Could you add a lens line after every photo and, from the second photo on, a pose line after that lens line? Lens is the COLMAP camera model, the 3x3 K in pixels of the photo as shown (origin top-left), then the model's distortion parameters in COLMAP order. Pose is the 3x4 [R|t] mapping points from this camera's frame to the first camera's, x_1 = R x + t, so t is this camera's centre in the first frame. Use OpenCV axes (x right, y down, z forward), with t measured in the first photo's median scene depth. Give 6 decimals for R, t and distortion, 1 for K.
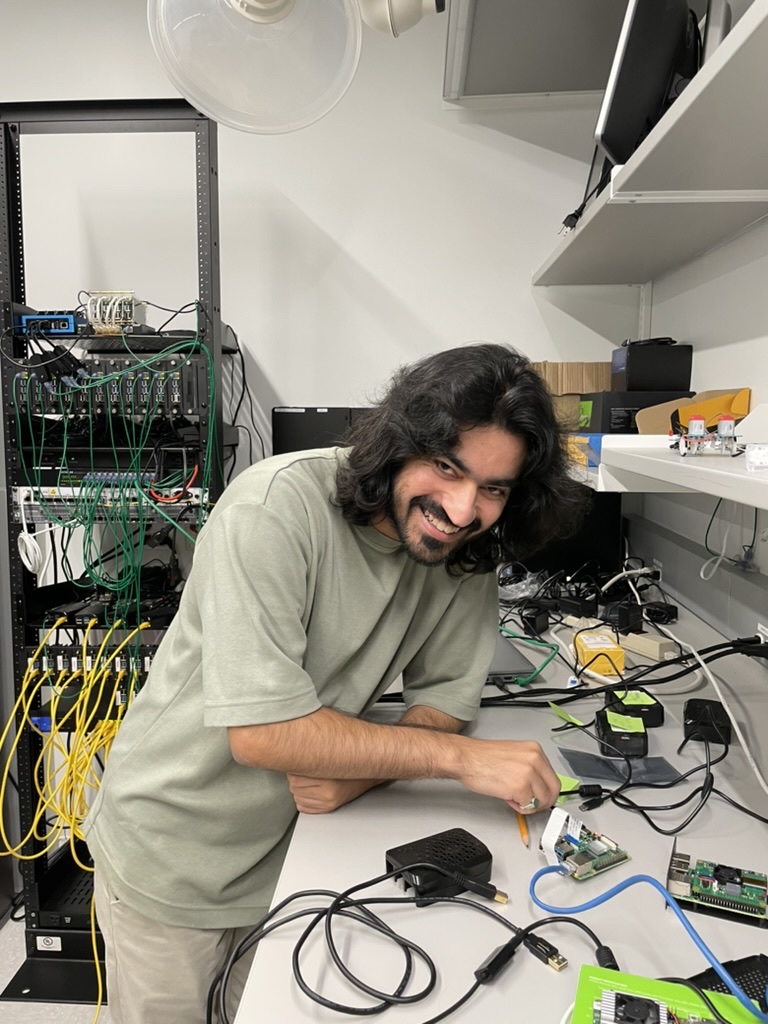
lens RADIAL K [[785.3, 0, 391.0], [0, 785.3, 504.6], [0, 0, 1]] dist [0.080997, -0.106399]
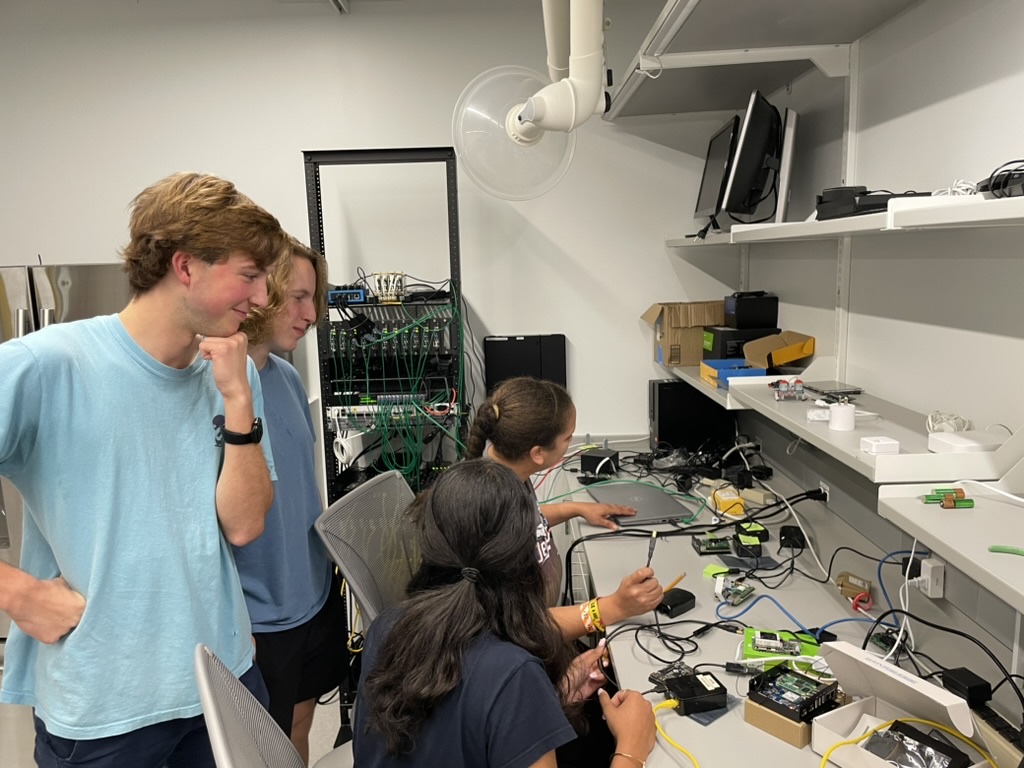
lens RADIAL K [[785.3, 0, 514.9], [0, 785.3, 397.3], [0, 0, 1]] dist [0.080997, -0.106399]
pose [[0.998155, -0.042818, 0.043057, -0.193963], [0.040285, 0.997500, 0.058065, -0.115347], [-0.045436, -0.056223, 0.997384, -0.493175]]
